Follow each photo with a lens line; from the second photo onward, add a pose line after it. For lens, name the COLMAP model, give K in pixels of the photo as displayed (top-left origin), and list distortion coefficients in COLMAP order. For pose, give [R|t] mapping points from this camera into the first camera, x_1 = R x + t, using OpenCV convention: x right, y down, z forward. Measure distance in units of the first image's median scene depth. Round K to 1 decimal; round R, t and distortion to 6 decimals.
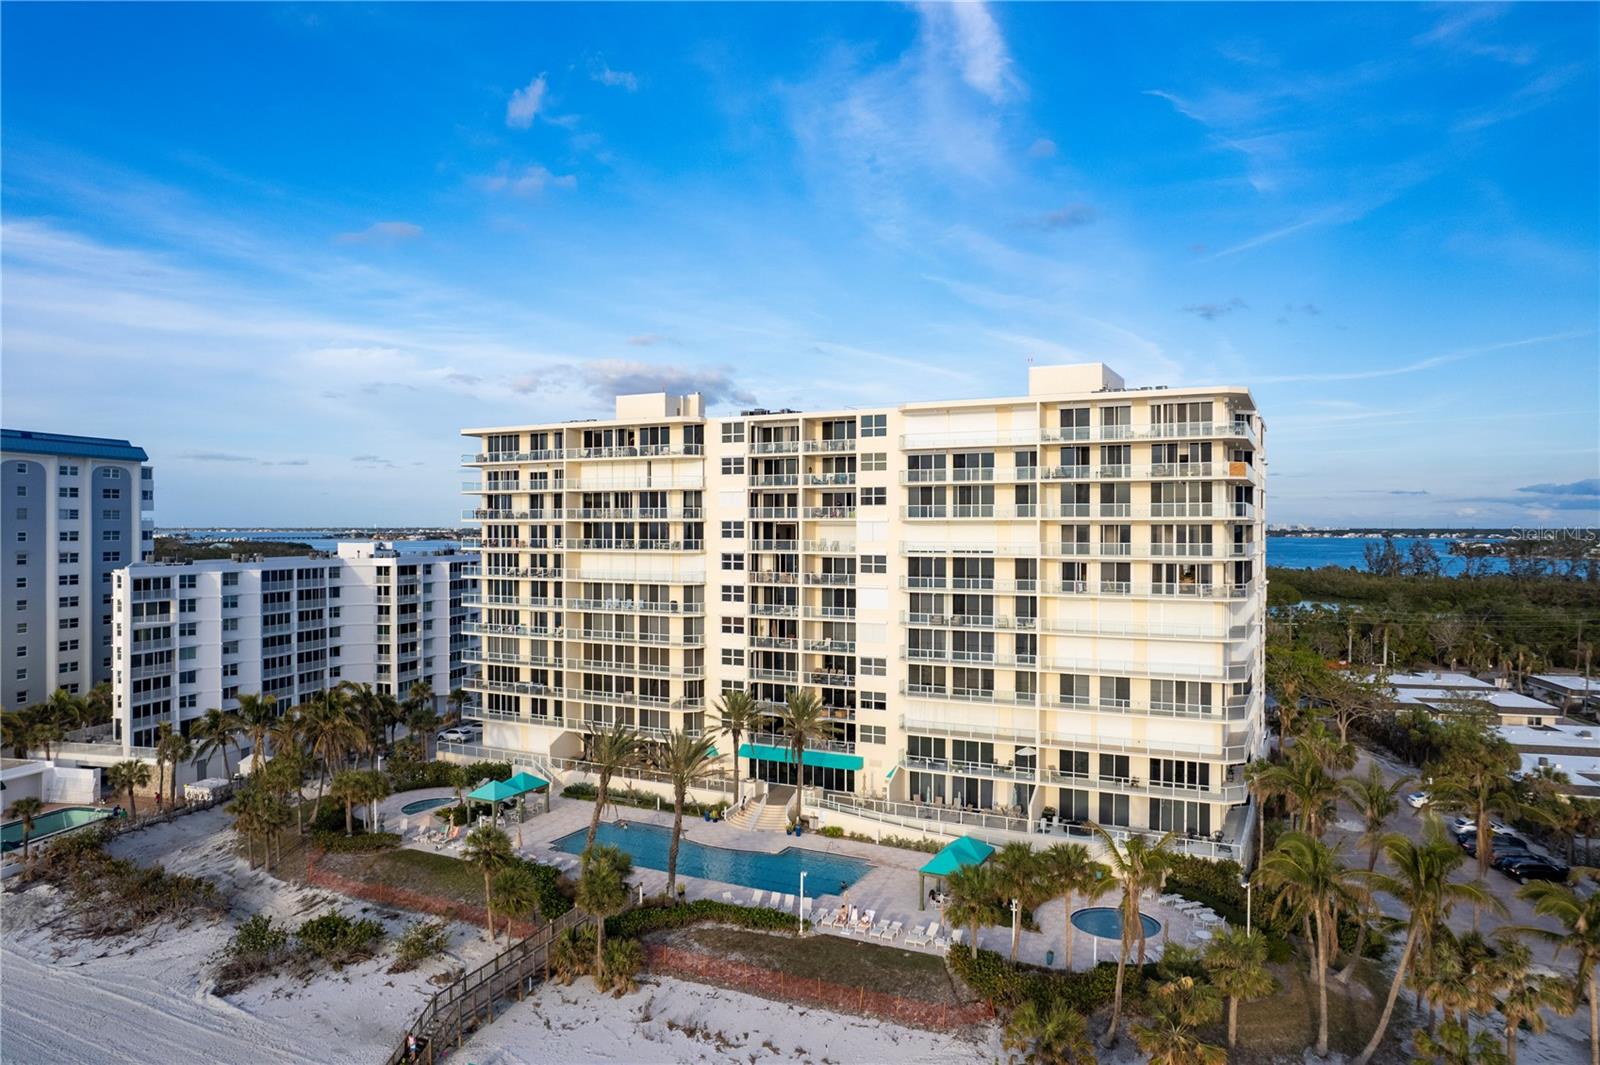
lens RADIAL K [[1021.8, 0, 797.6], [0, 1021.8, 530.8], [0, 0, 1]] dist [-0.017461, 0.012265]
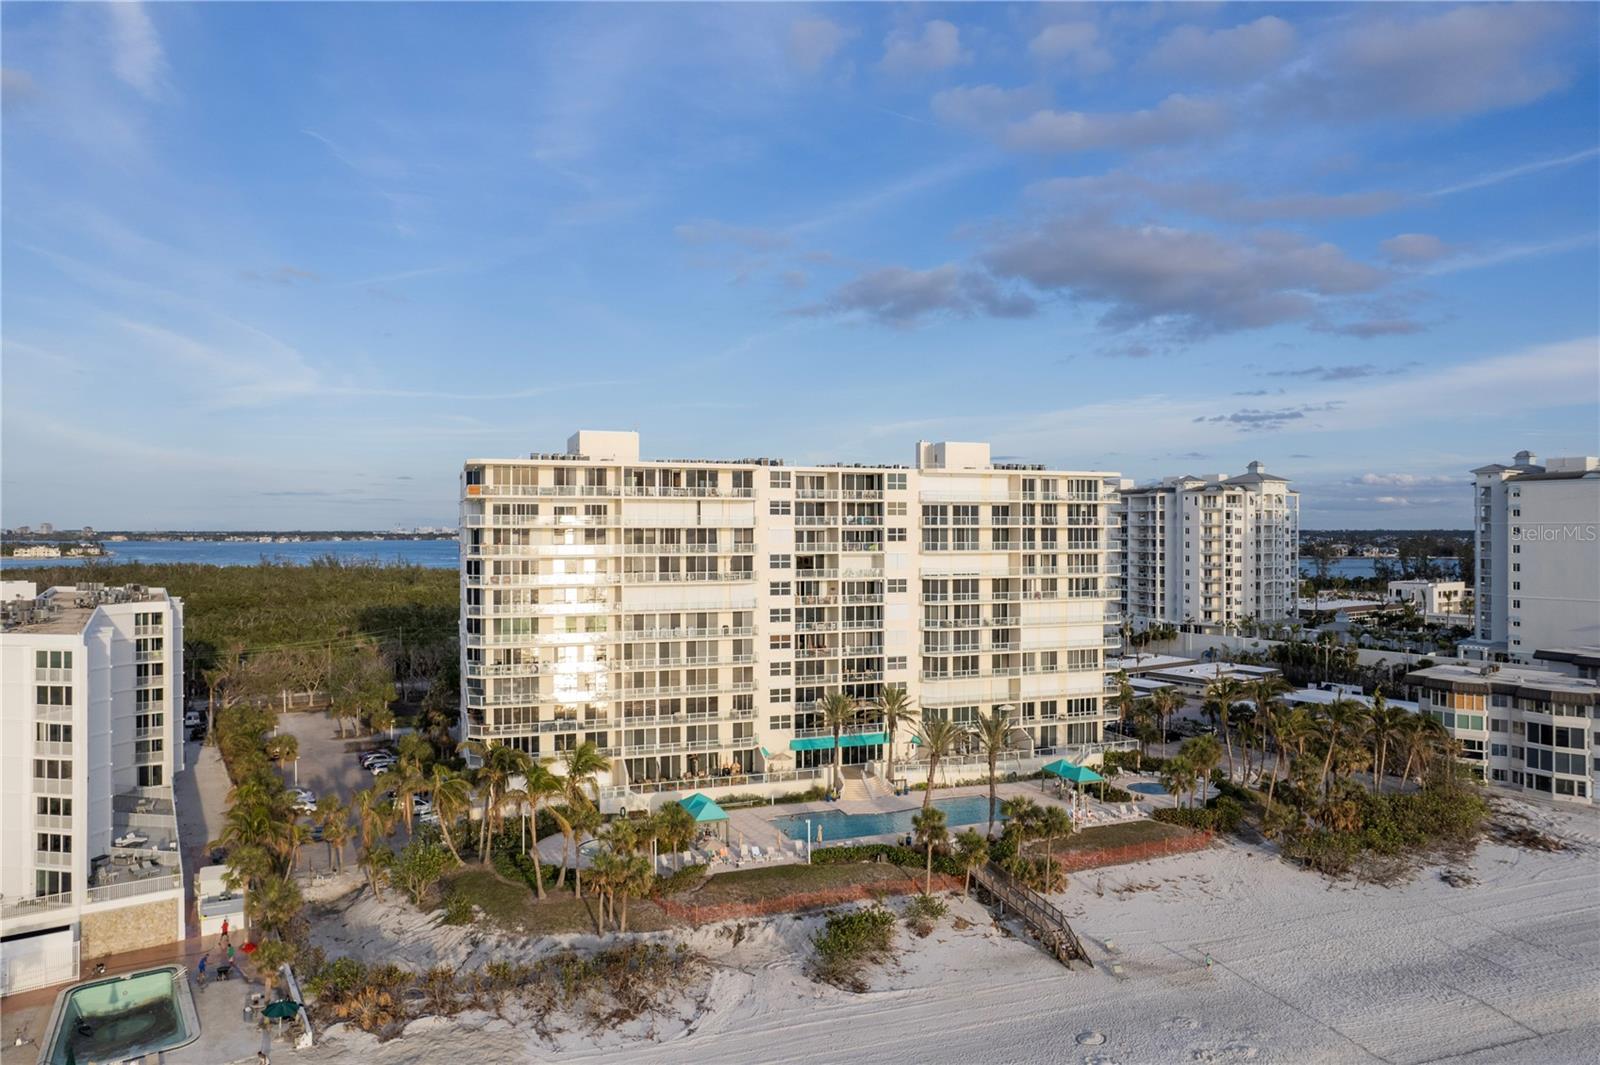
lens RADIAL K [[1021.8, 0, 795.1], [0, 1021.8, 534.0], [0, 0, 1]] dist [-0.017461, 0.012265]
pose [[0.679402, -0.003641, 0.733758, -0.995671], [0.005078, 0.999987, 0.000260, -0.036161], [-0.733749, 0.003550, 0.679411, 0.194785]]
